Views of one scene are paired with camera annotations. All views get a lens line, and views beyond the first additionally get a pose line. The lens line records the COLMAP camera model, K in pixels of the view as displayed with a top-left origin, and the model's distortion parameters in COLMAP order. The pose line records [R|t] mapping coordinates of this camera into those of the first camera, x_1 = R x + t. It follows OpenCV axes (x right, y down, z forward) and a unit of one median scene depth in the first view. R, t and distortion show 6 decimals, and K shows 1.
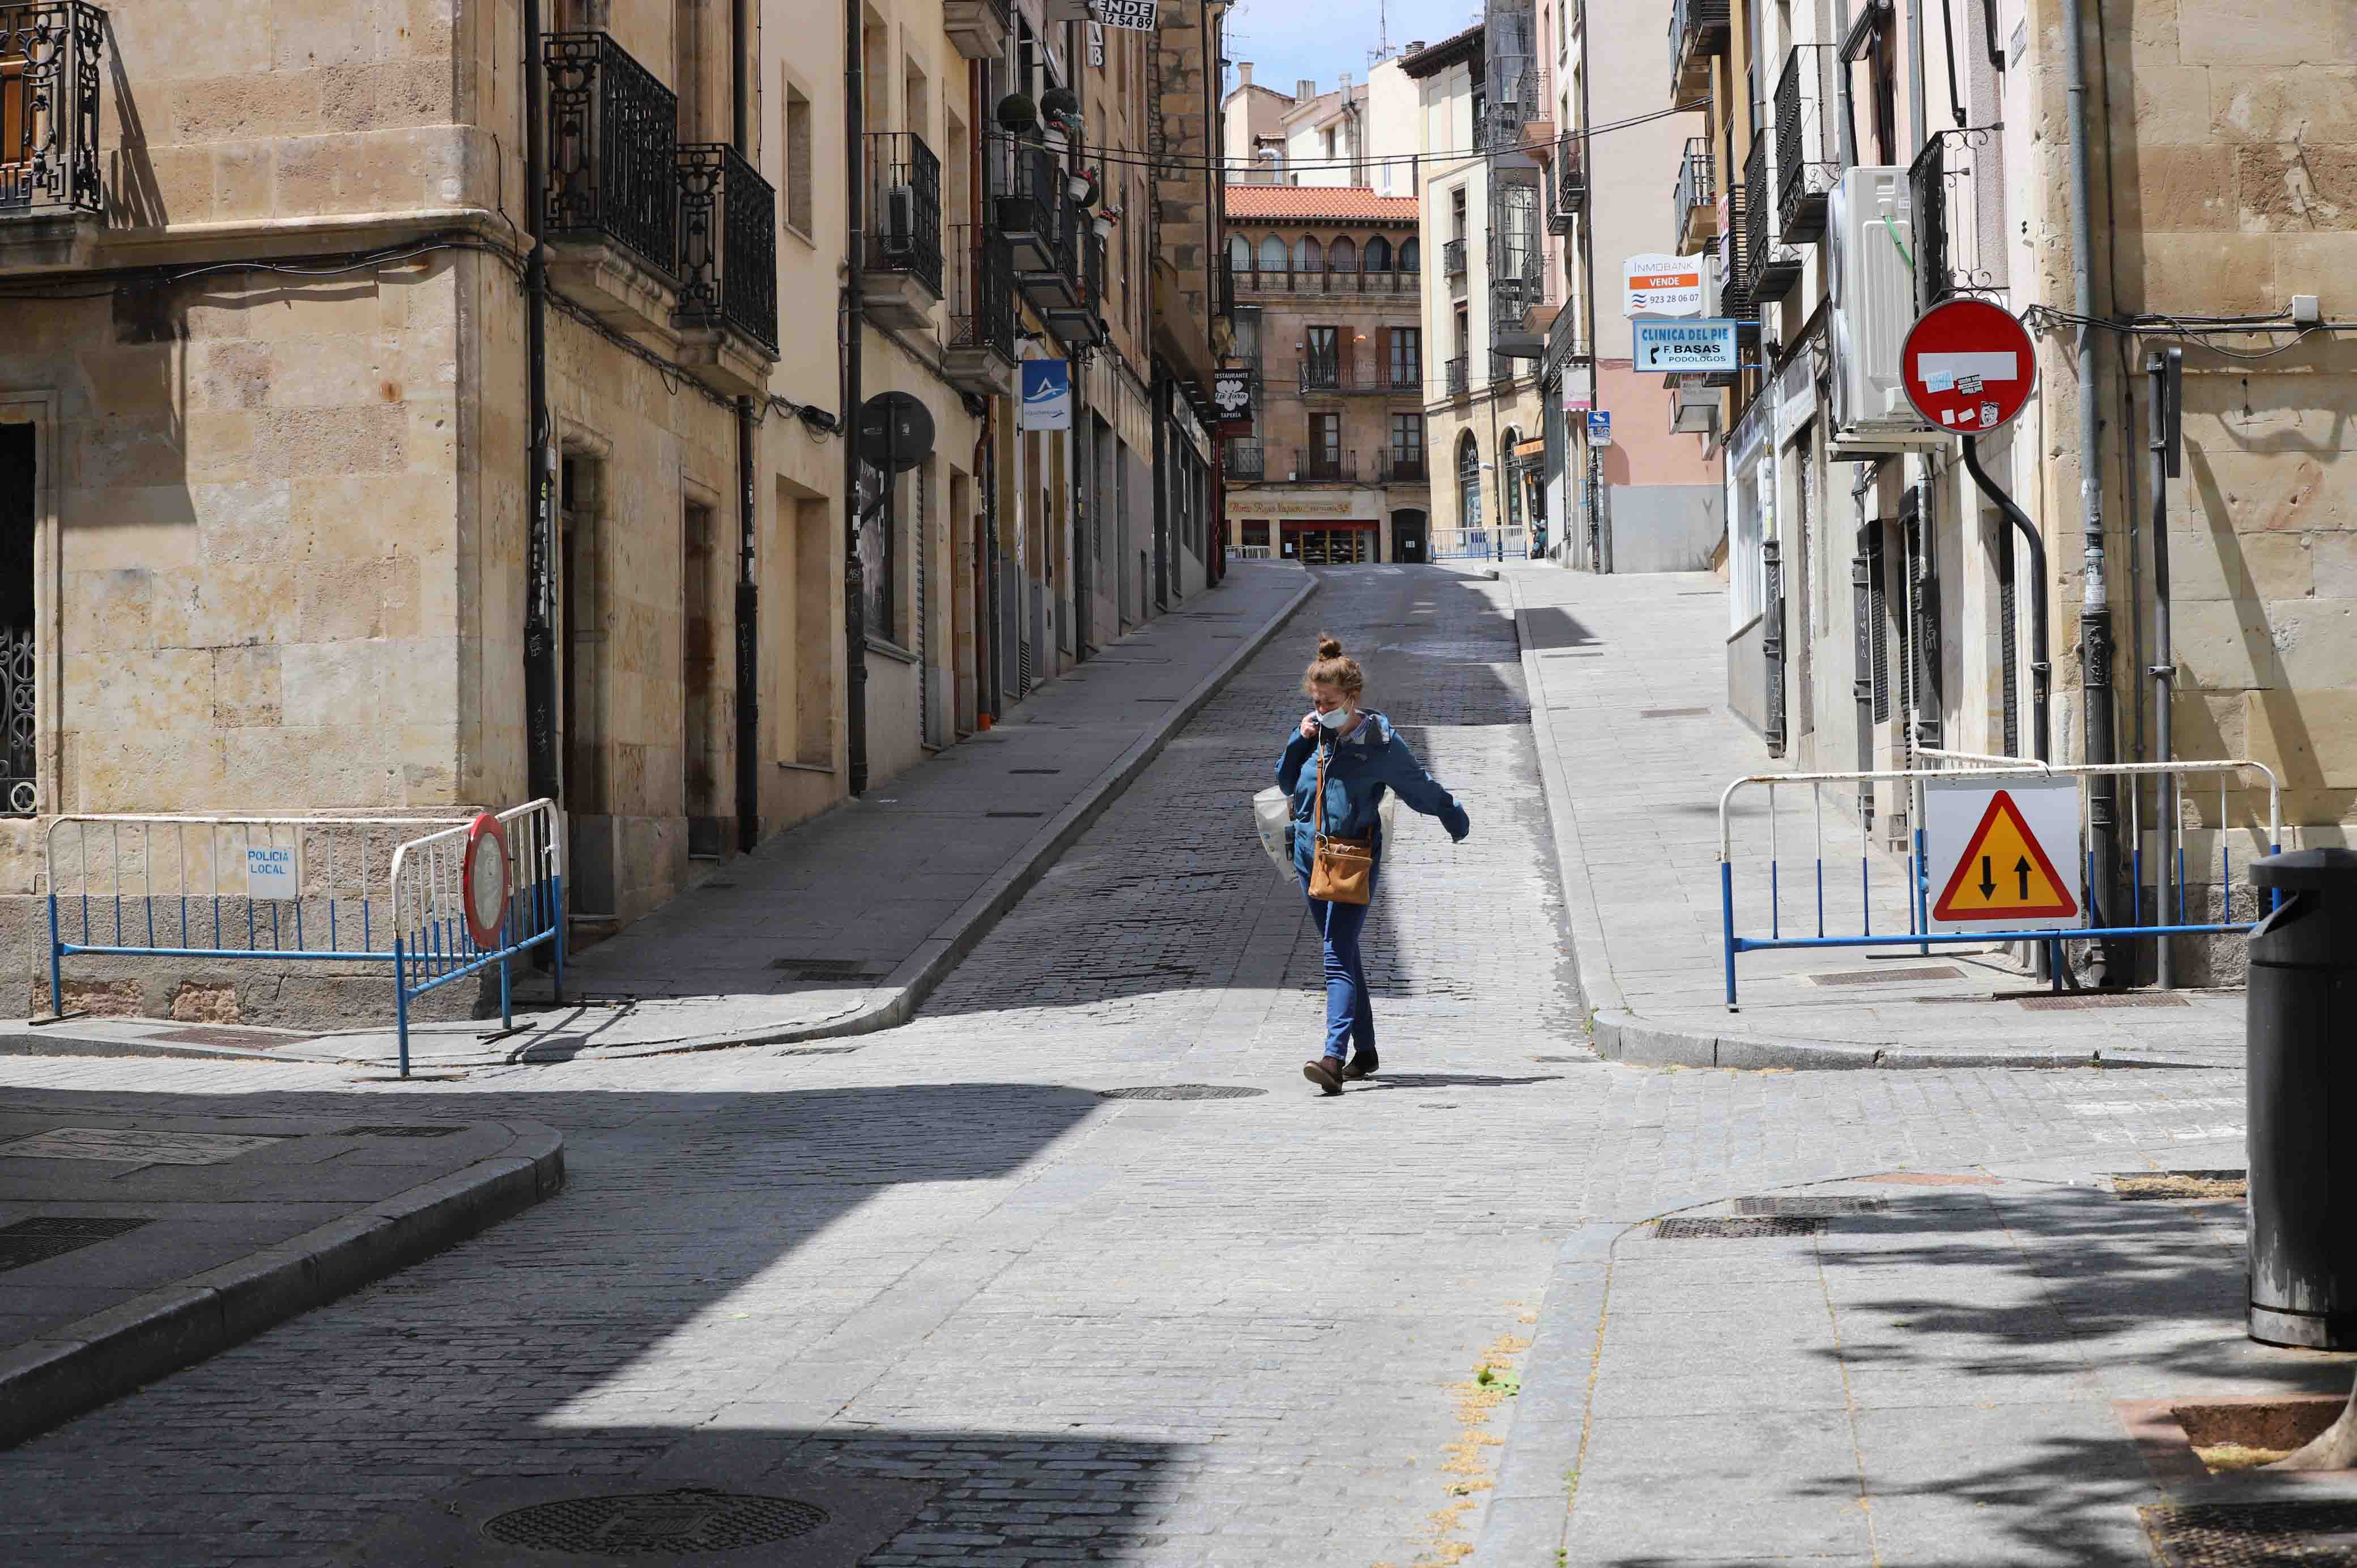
lens RADIAL K [[4658.6, 0, 1178.5], [0, 4658.6, 784.0], [0, 0, 1]] dist [-0.344425, 0.186446]
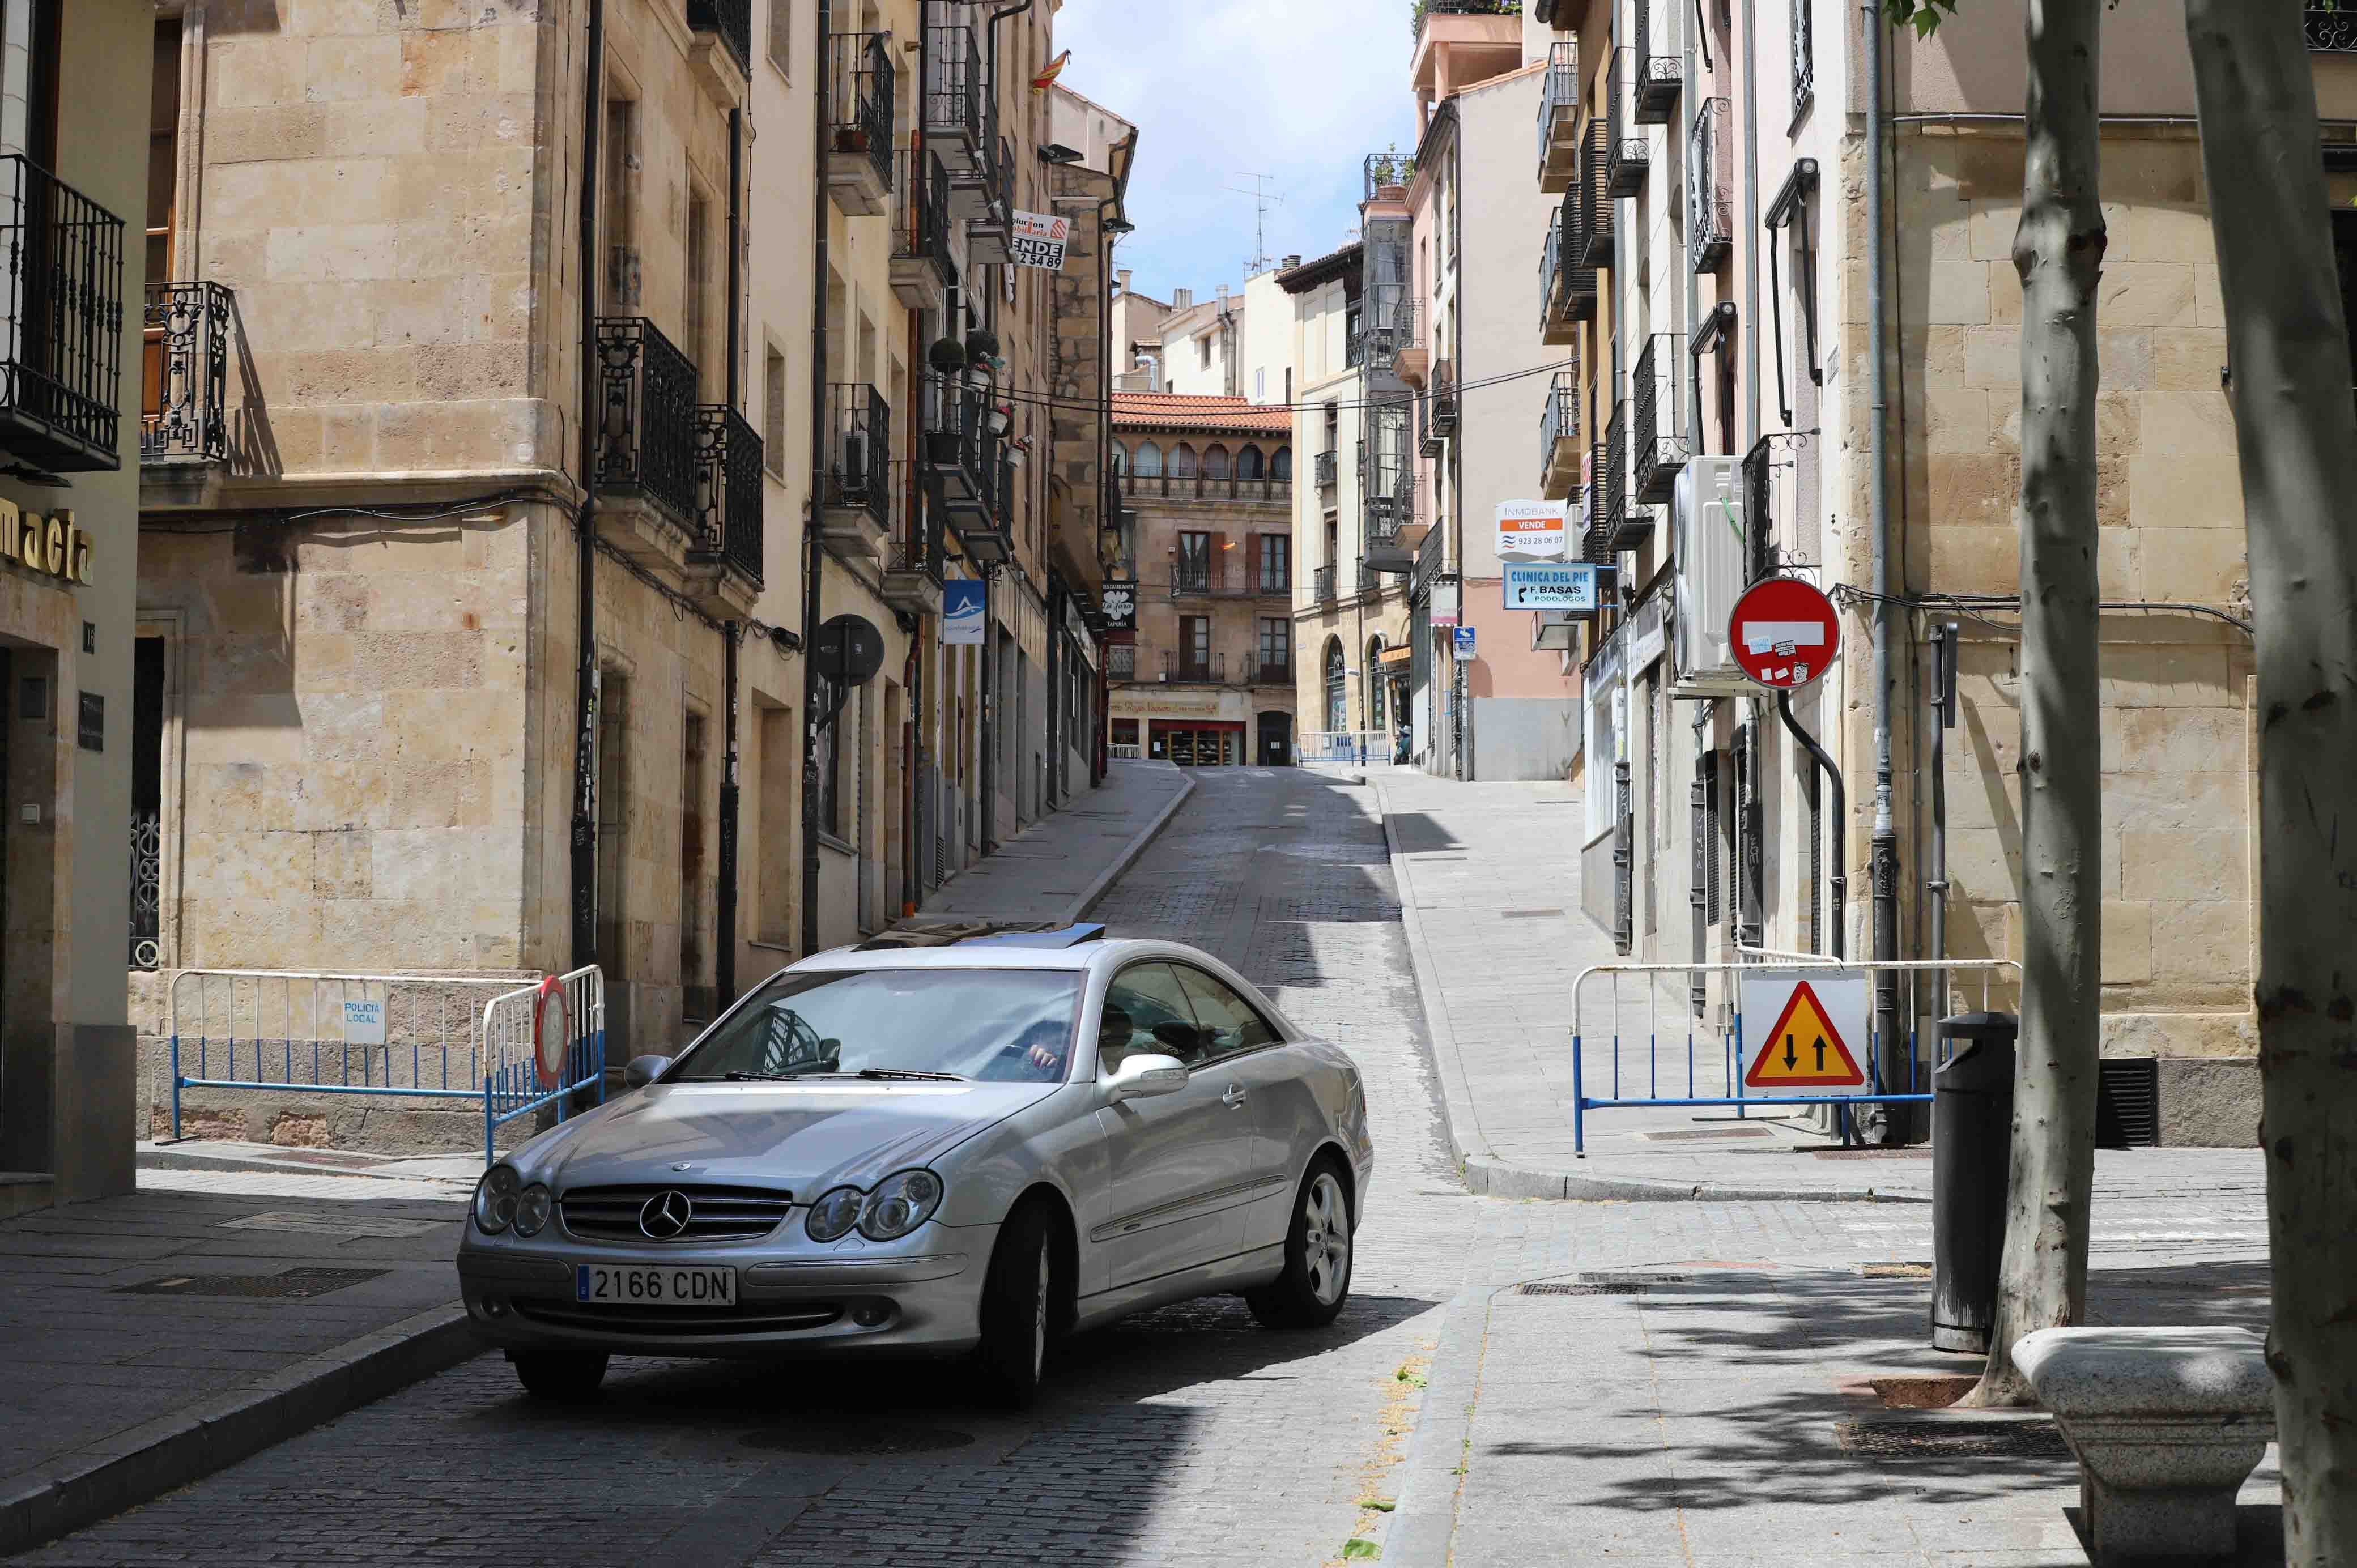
lens RADIAL K [[5562.6, 0, 1178.5], [0, 5562.6, 784.0], [0, 0, 1]] dist [-0.376178, 0.225442]
pose [[0.998762, 0.021525, 0.044843, -0.050550], [-0.019829, 0.999083, -0.037941, 0.007600], [-0.045619, 0.037005, 0.998273, -0.430620]]
